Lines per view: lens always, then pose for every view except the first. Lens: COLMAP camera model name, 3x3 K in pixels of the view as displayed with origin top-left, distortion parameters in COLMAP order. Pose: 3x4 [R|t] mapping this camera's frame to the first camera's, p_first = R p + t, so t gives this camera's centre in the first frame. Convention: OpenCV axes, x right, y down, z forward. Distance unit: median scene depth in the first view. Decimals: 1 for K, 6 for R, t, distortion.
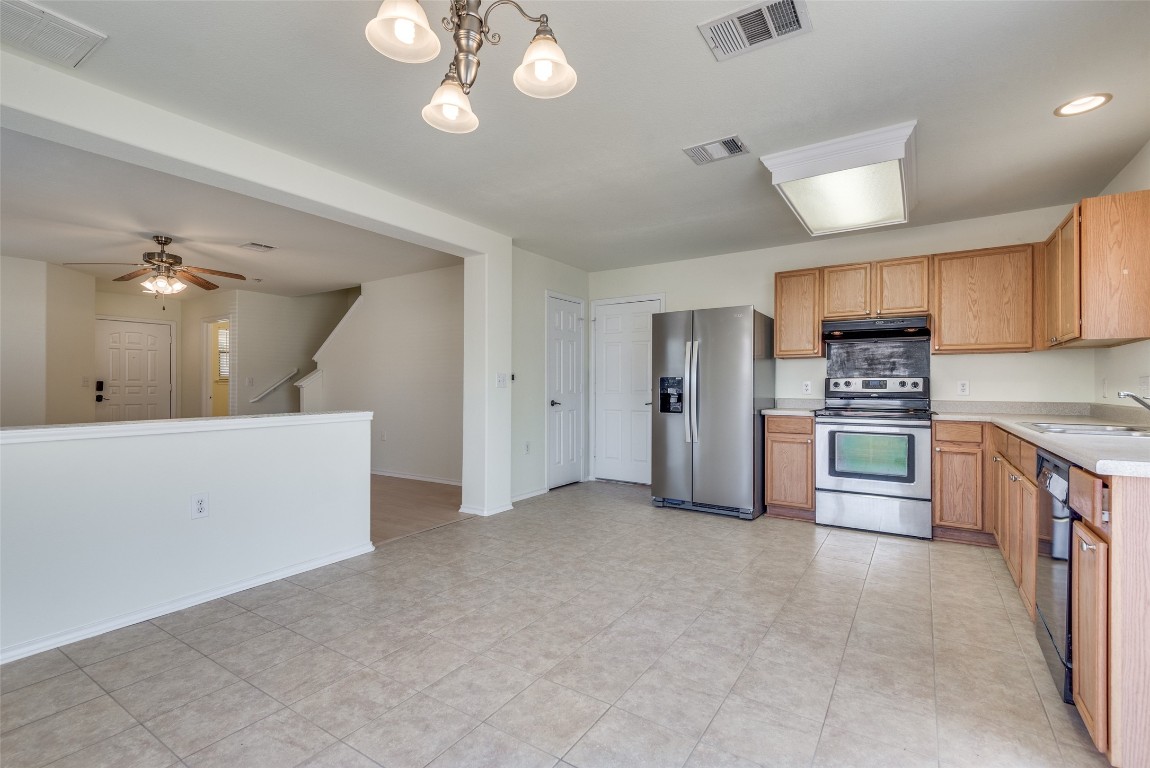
lens RADIAL K [[523.2, 0, 575.0], [0, 523.2, 384.0], [0, 0, 1]] dist [0.035853, -0.021065]
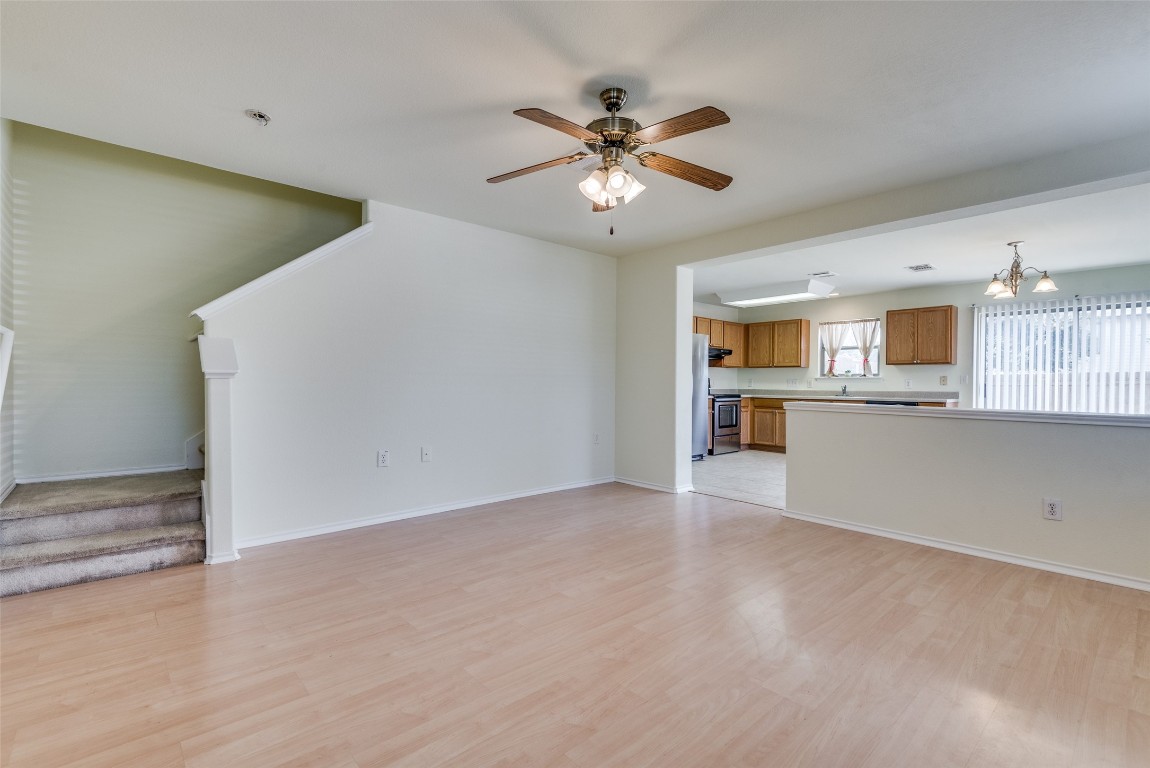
lens RADIAL K [[519.4, 0, 572.8], [0, 519.4, 379.5], [0, 0, 1]] dist [0.038063, -0.020623]
pose [[0.252666, 0.006089, 0.967535, -1.457656], [-0.013455, 0.999906, -0.002779, 0.007159], [-0.967460, -0.012316, 0.252724, 1.016286]]
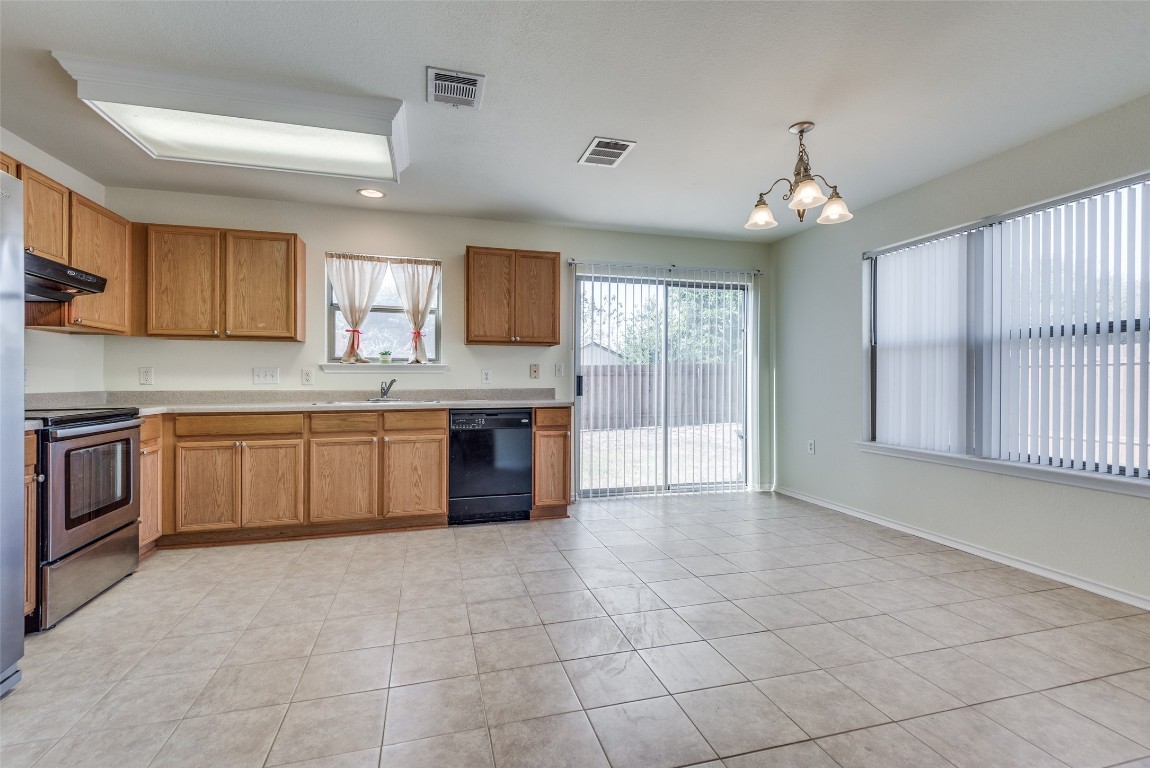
lens RADIAL K [[519.4, 0, 572.8], [0, 519.4, 379.5], [0, 0, 1]] dist [0.038063, -0.020623]
pose [[-0.755464, -0.002759, 0.655184, -0.291248], [-0.006542, 0.999973, -0.003333, 0.010349], [-0.655158, -0.006804, -0.755462, 1.052431]]
